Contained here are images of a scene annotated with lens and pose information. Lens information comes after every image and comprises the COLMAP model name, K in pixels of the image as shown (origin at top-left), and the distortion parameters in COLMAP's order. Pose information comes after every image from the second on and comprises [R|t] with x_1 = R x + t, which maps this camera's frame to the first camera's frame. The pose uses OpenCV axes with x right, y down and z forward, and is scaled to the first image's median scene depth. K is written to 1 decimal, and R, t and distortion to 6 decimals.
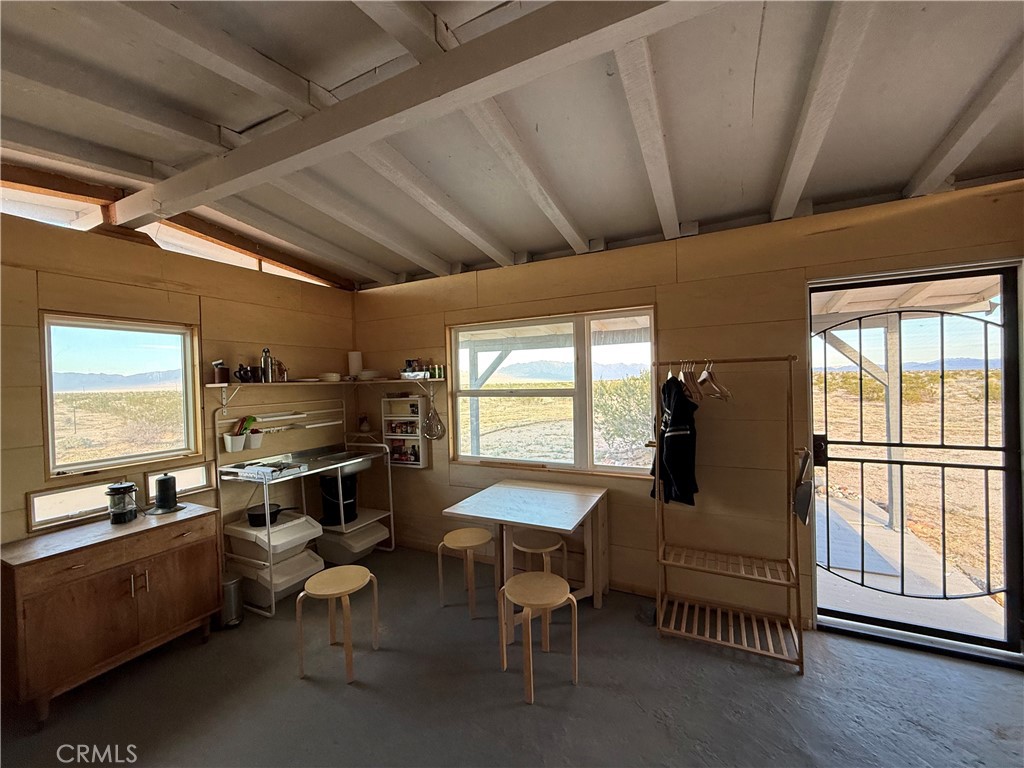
lens RADIAL K [[407.4, 0, 503.6], [0, 407.4, 385.1], [0, 0, 1]] dist [0.000119, 0.001820]
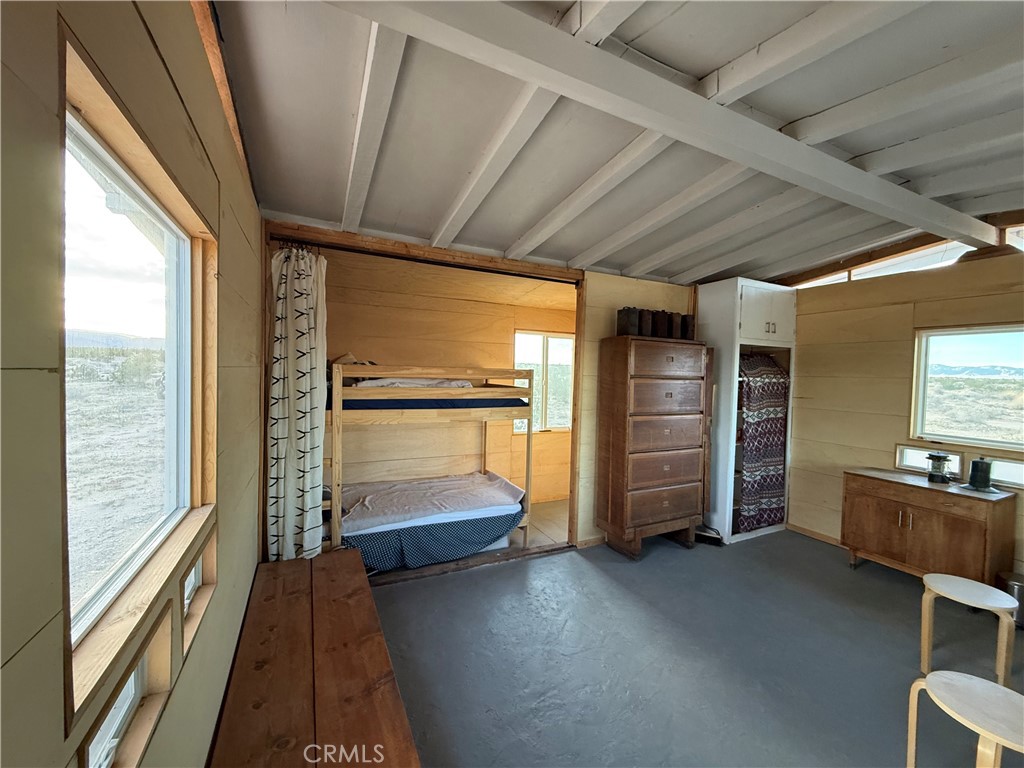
lens RADIAL K [[407.4, 0, 508.7], [0, 407.4, 384.9], [0, 0, 1]] dist [0.000119, 0.001820]
pose [[-0.609811, 0.028433, -0.792037, 0.621529], [-0.024026, 0.998234, 0.054334, -0.012403], [0.792183, 0.052163, -0.608051, 0.452880]]
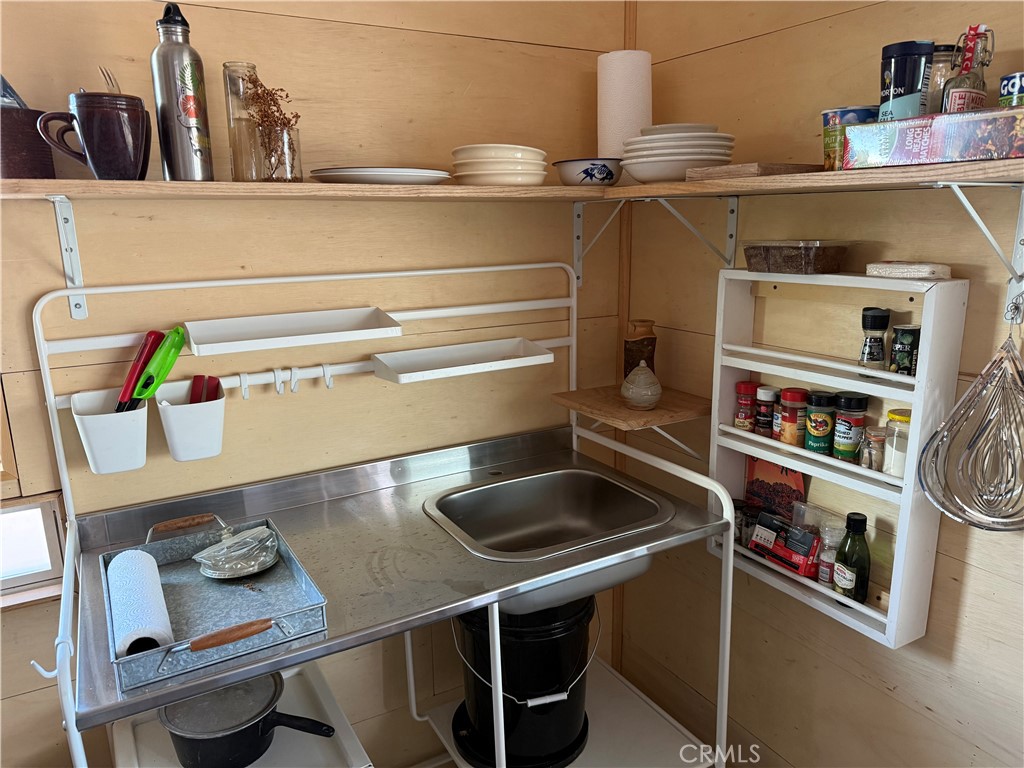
lens RADIAL K [[716.2, 0, 517.7], [0, 716.2, 402.2], [0, 0, 1]] dist [0.067163, -0.094271]
pose [[0.841875, 0.154491, -0.517088, -0.188522], [-0.014645, 0.964337, 0.264273, 0.002157], [0.539474, -0.214912, 0.814113, 0.641315]]
